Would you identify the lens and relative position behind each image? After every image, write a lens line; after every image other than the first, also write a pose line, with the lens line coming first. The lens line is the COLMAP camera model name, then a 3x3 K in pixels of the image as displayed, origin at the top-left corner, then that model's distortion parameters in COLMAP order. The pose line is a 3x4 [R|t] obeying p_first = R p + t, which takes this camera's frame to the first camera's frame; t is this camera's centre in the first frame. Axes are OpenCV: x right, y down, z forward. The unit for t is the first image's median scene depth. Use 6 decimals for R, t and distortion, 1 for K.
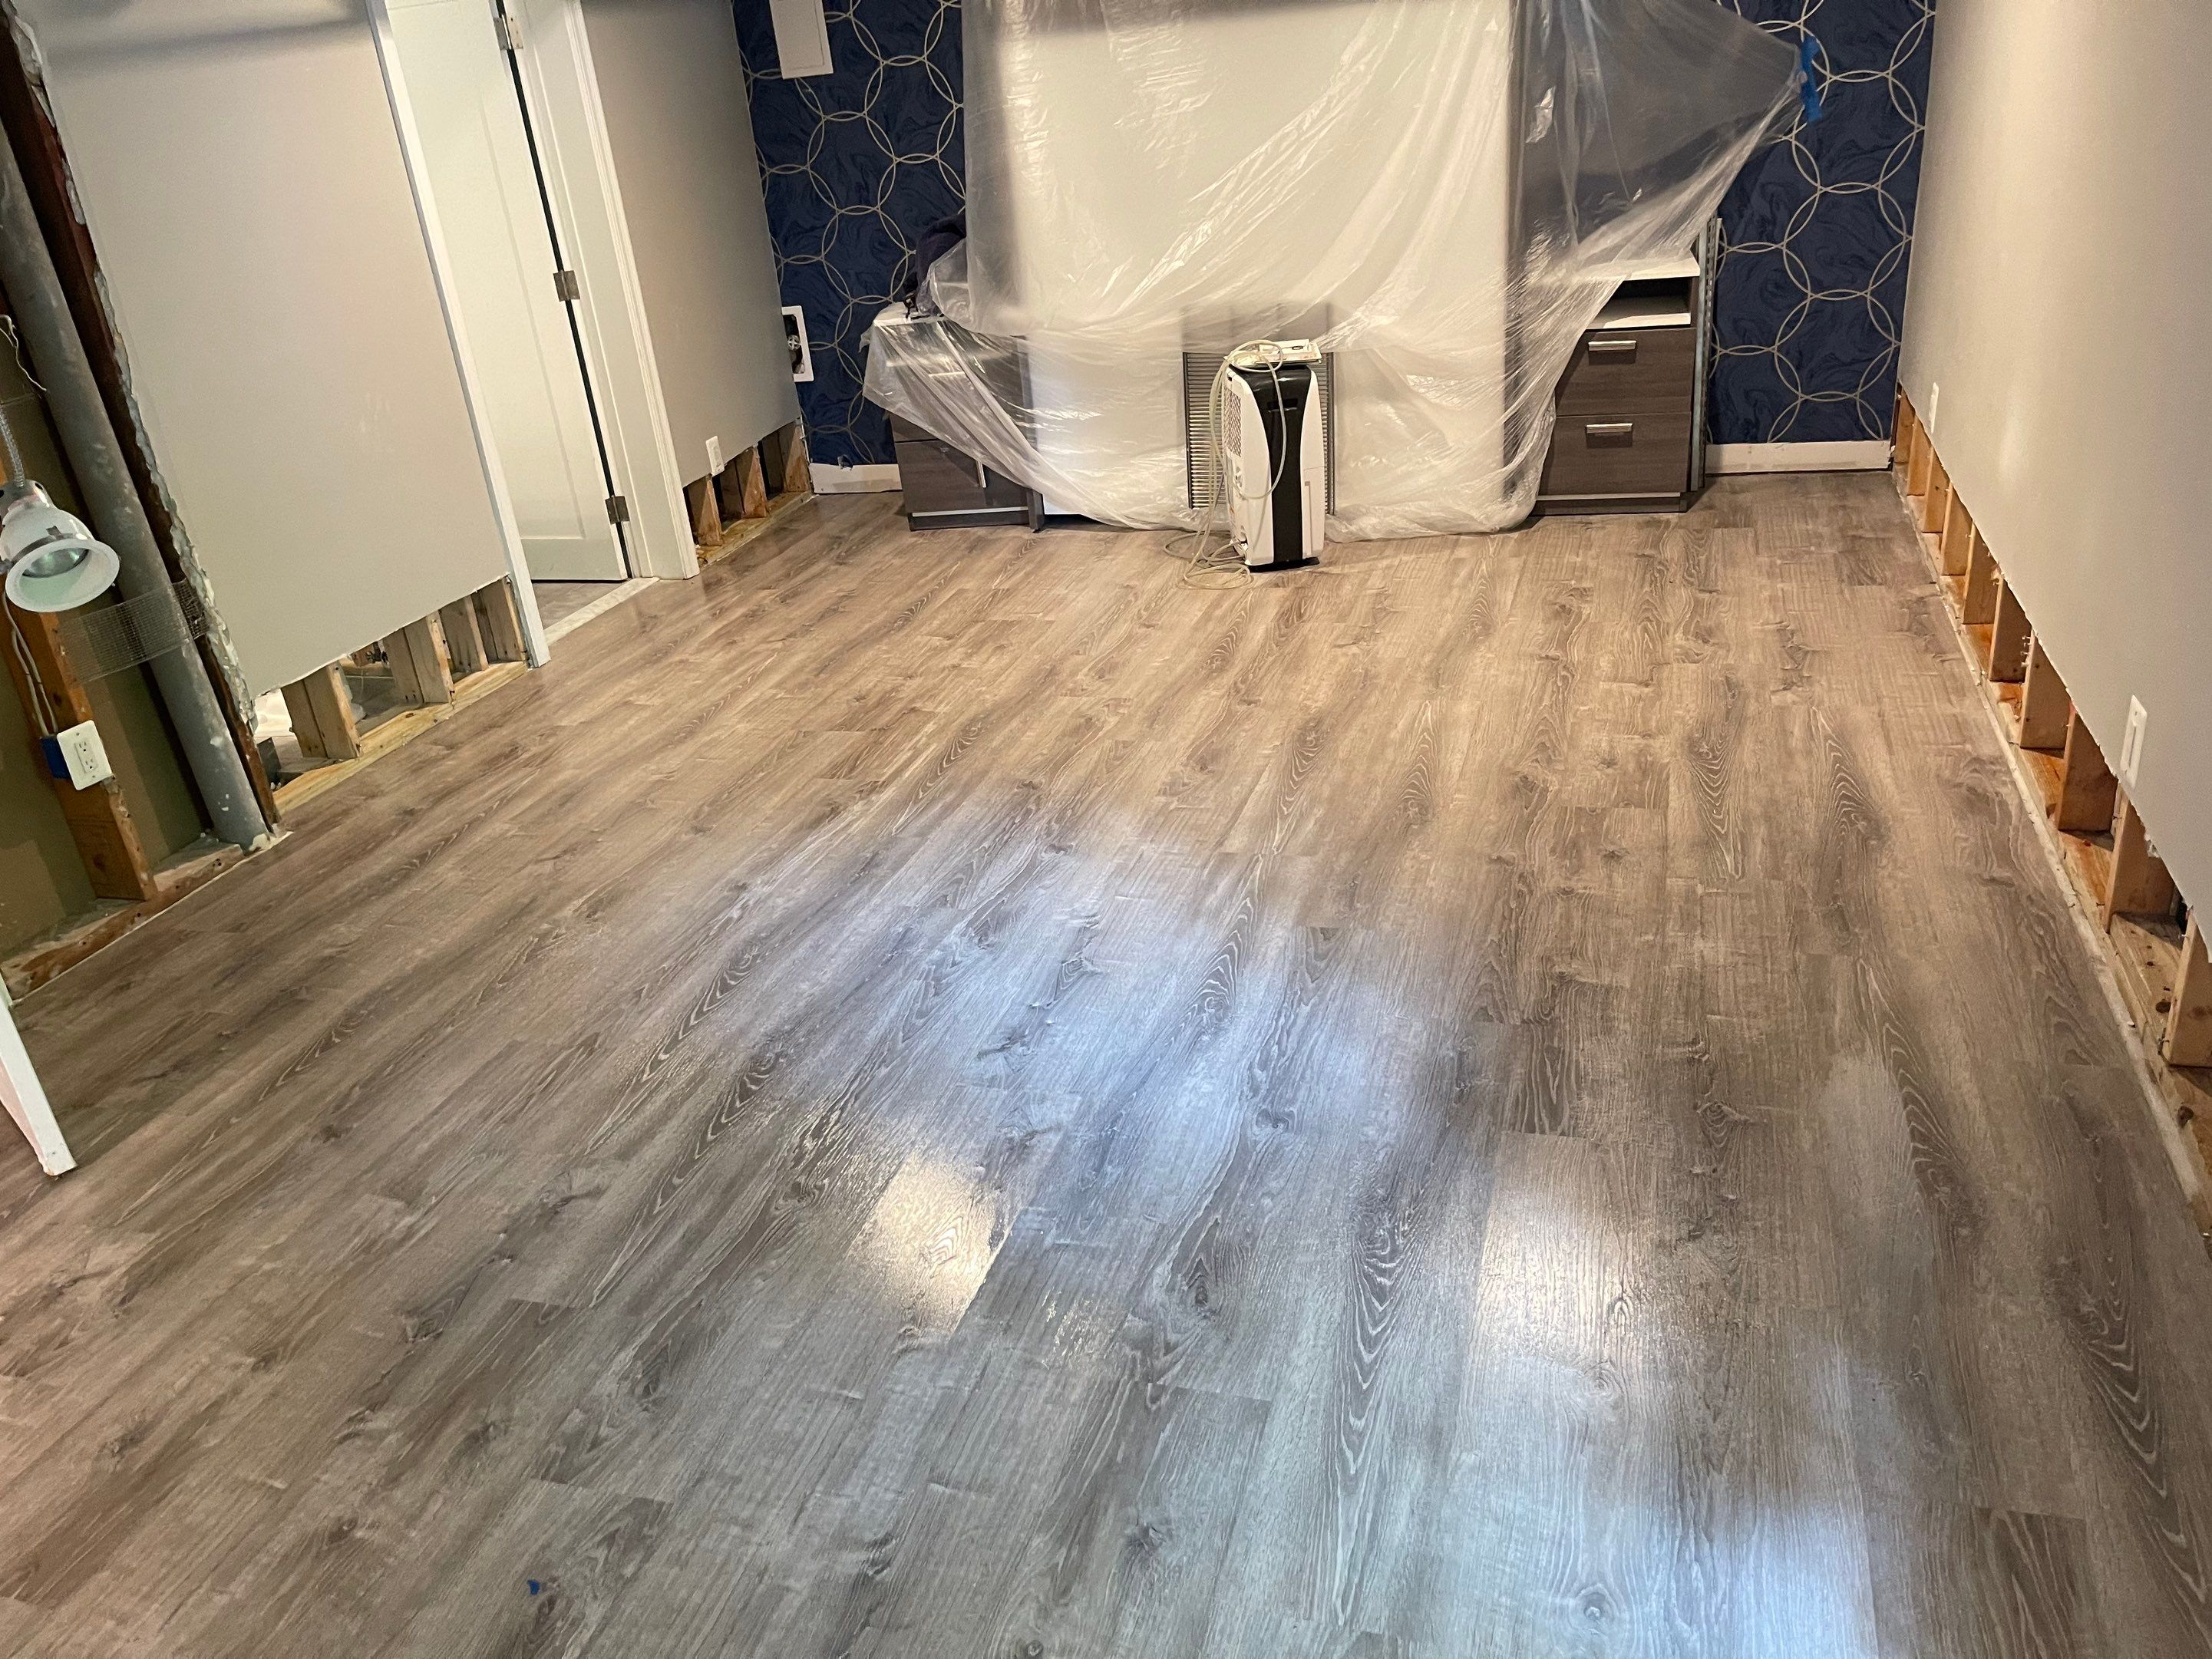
lens RADIAL K [[1695.5, 0, 1156.0], [0, 1695.5, 829.5], [0, 0, 1]] dist [0.069628, -0.001560]
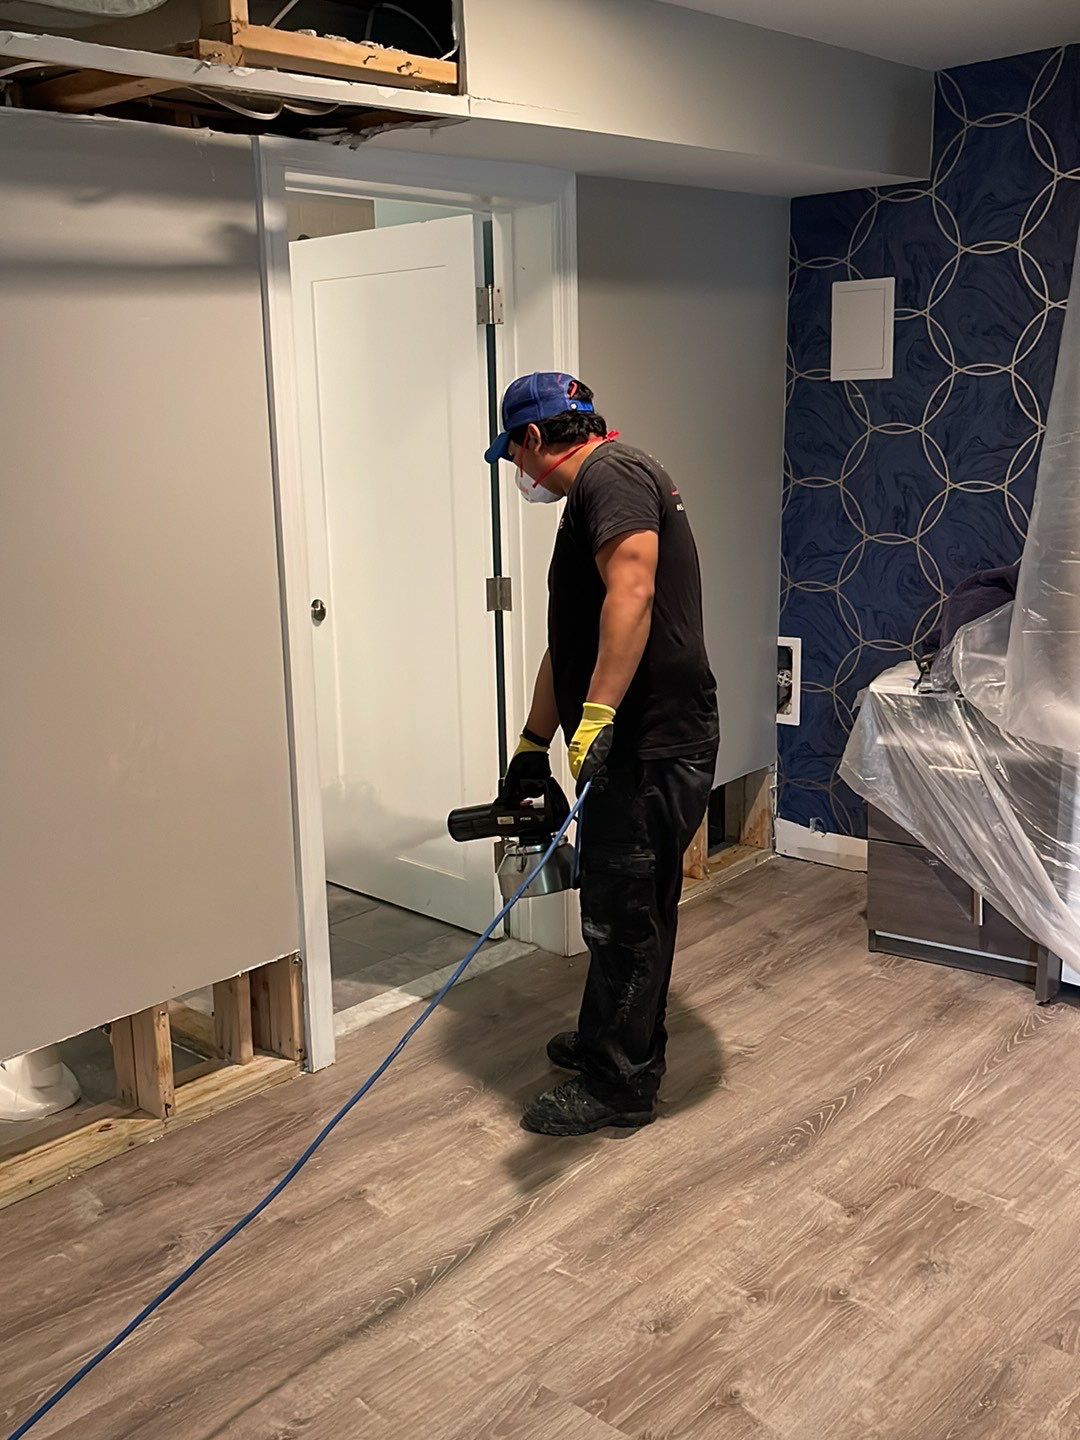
lens RADIAL K [[1567.5, 0, 540.0], [0, 1567.5, 720.0], [0, 0, 1]] dist [0.015723, 0.002505]
pose [[0.903978, 0.166646, -0.393767, -0.023699], [-0.242831, 0.958086, -0.152001, -0.142110], [0.351932, 0.233025, 0.906556, 0.331160]]
